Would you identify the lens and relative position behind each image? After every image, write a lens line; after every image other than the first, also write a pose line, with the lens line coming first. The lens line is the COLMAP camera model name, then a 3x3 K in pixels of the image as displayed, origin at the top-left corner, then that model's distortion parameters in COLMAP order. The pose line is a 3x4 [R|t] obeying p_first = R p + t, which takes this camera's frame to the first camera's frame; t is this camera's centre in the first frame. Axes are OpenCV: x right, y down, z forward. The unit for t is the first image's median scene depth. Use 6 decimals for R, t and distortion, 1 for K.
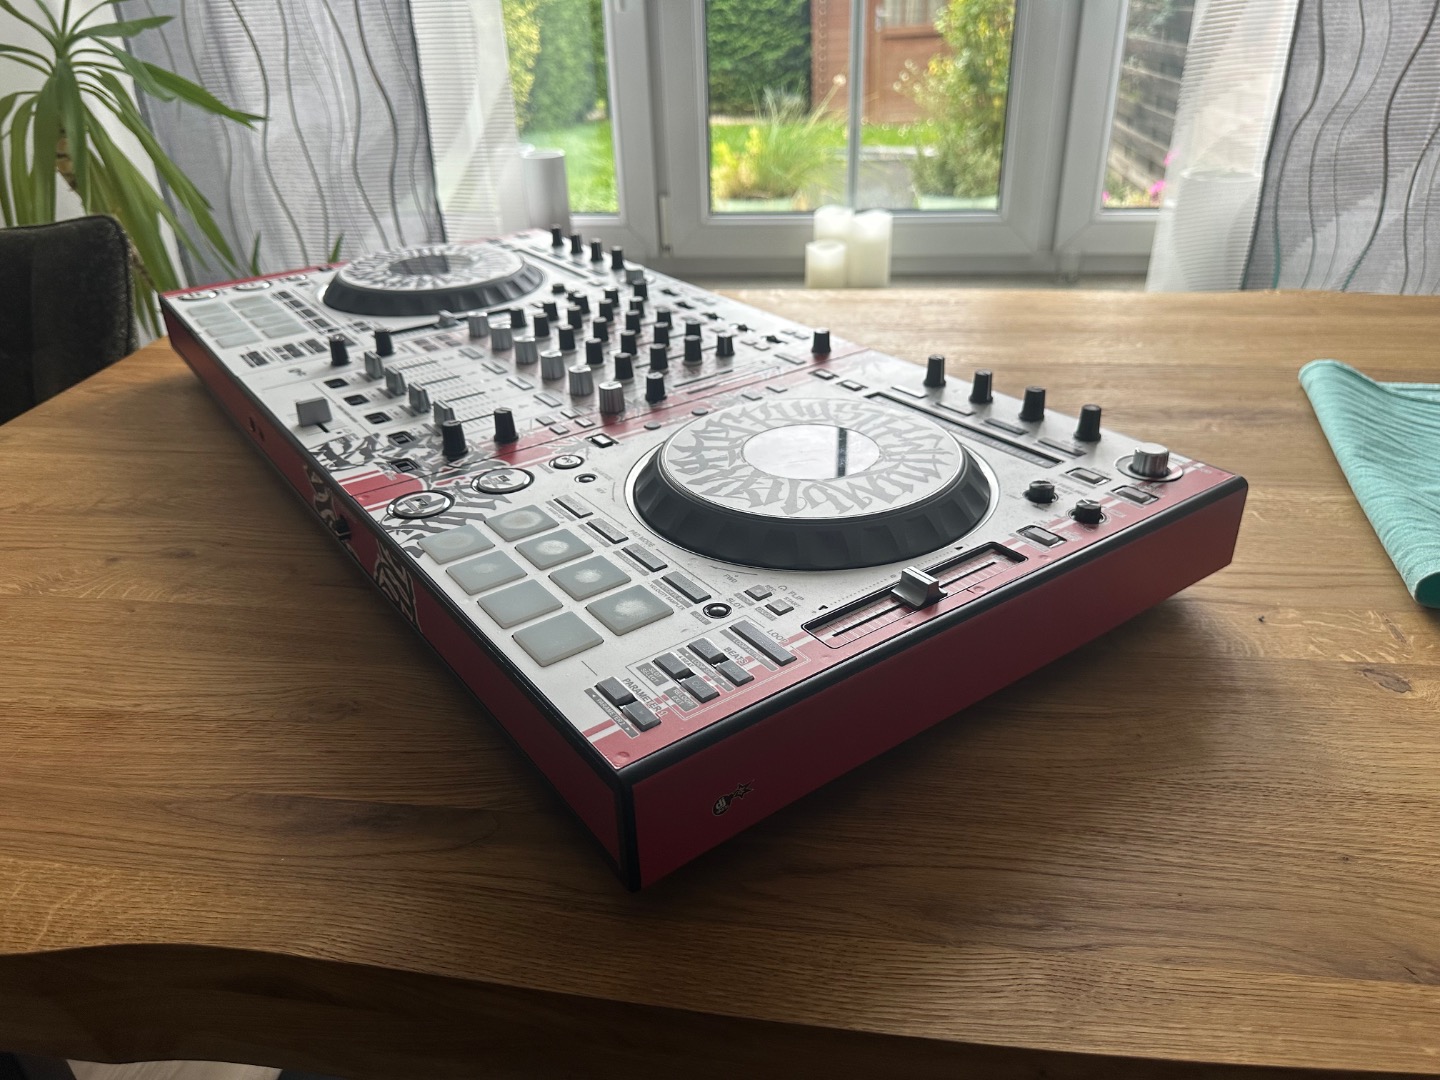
lens RADIAL K [[1056.9, 0, 720.0], [0, 1056.9, 540.0], [0, 0, 1]] dist [0.021753, -0.065631]
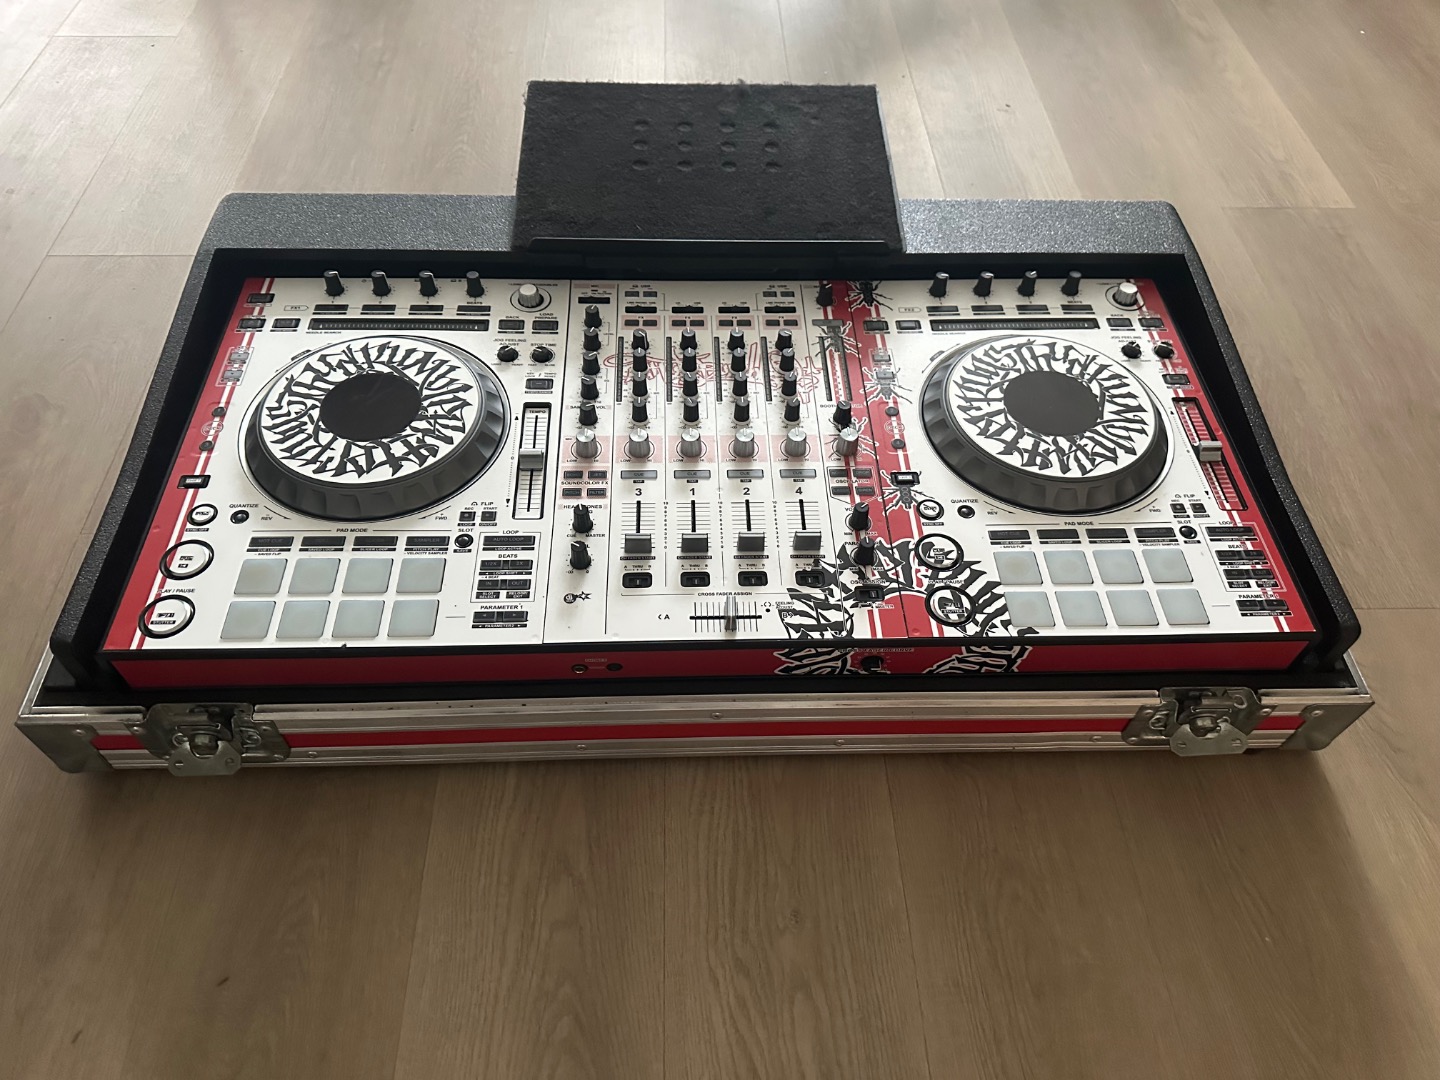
lens RADIAL K [[1029.6, 0, 726.4], [0, 1029.6, 541.0], [0, 0, 1]] dist [0.133441, -0.358082]
pose [[0.548189, -0.631619, 0.548220, -0.966615], [0.355569, 0.769307, 0.530790, -0.779261], [-0.757007, -0.096043, 0.646310, 0.339507]]
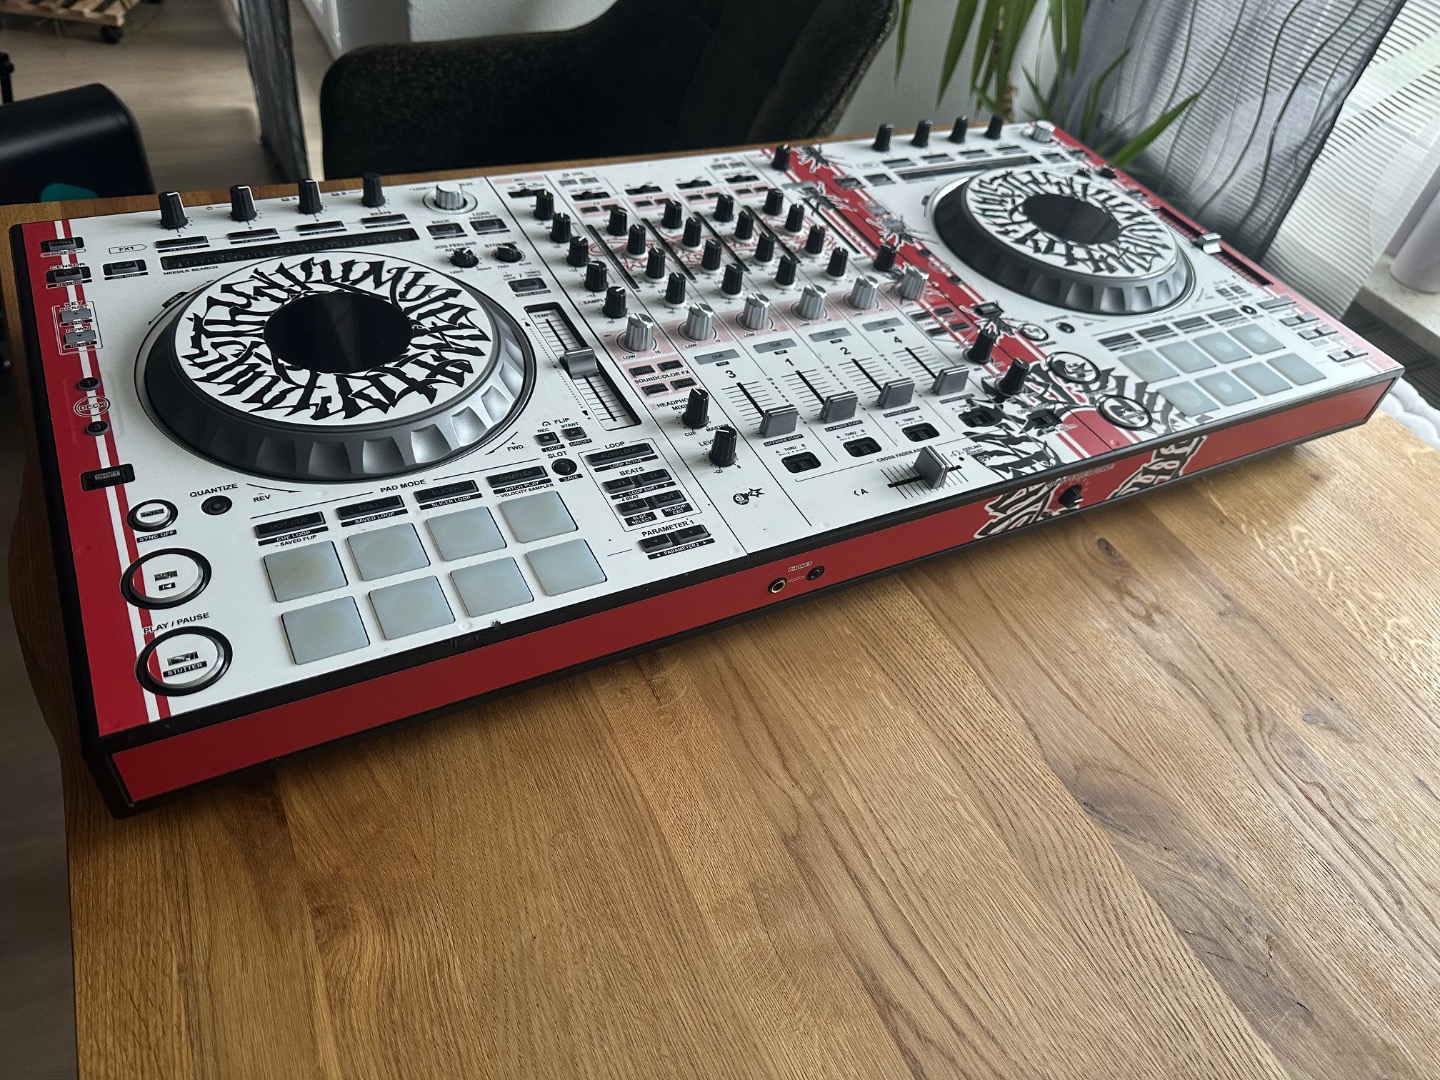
lens RADIAL K [[1056.9, 0, 720.0], [0, 1056.9, 540.0], [0, 0, 1]] dist [0.021753, -0.065631]
pose [[0.131321, -0.674239, 0.726744, -1.130871], [0.334811, 0.720182, 0.607651, -0.695856], [-0.933090, 0.163525, 0.320318, 0.939972]]
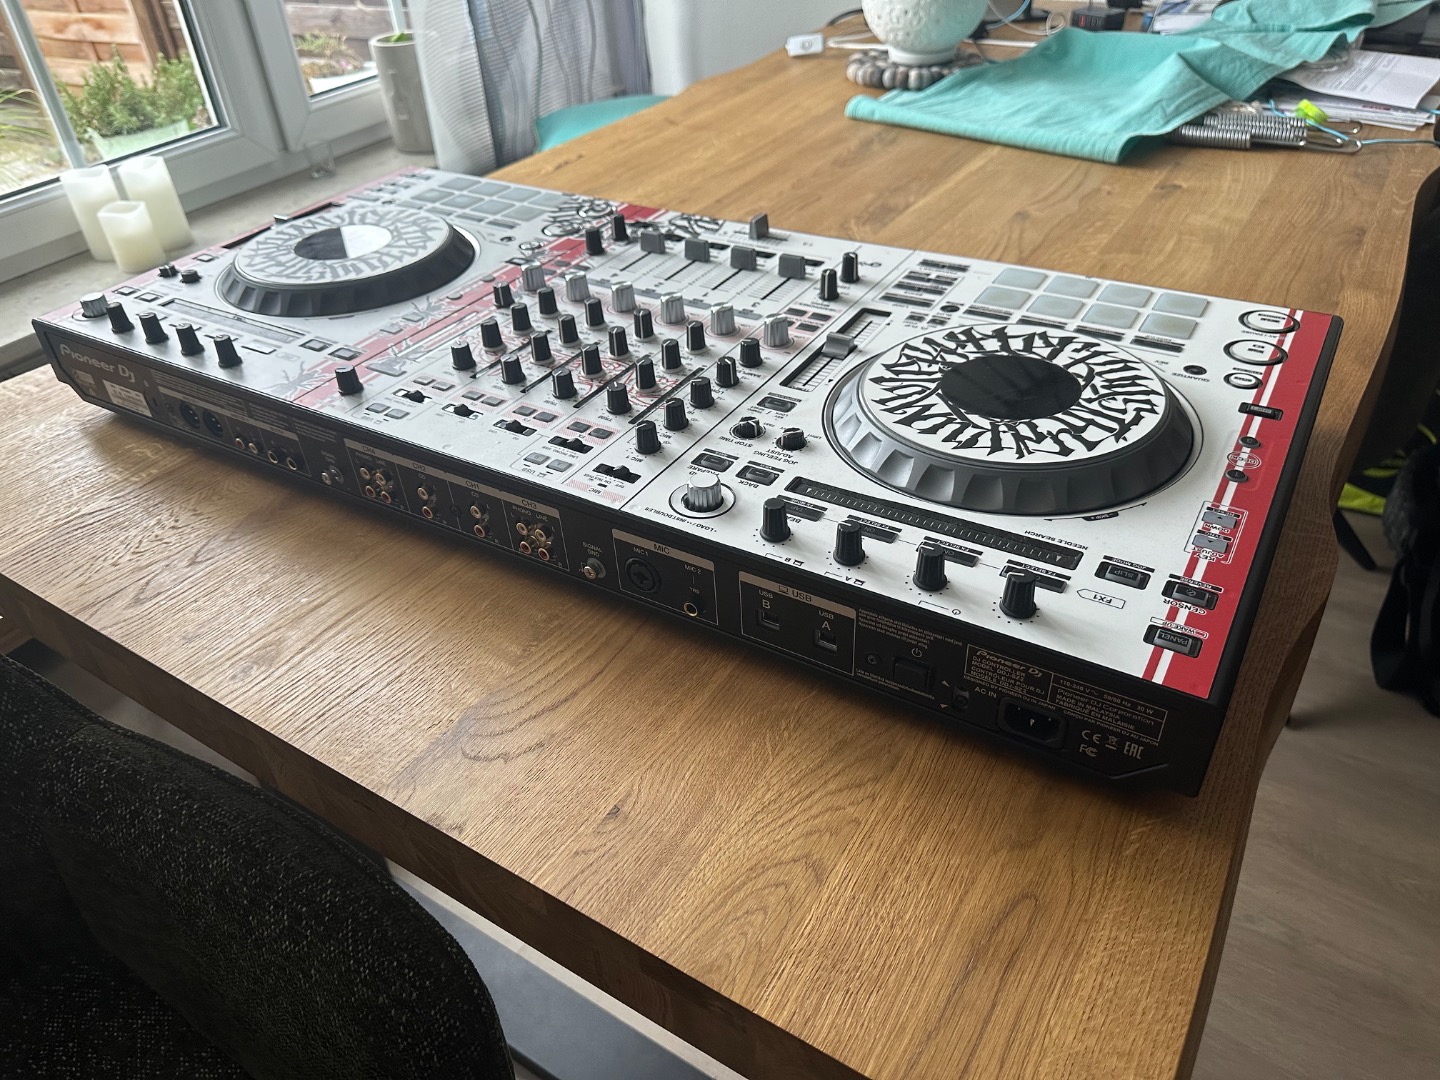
lens RADIAL K [[1029.6, 0, 726.4], [0, 1029.6, 541.0], [0, 0, 1]] dist [0.133441, -0.358082]
pose [[-0.918056, 0.287036, -0.273466, 0.101890], [-0.125263, 0.444435, 0.887010, -1.099071], [0.376142, 0.848580, -0.372061, 1.850350]]
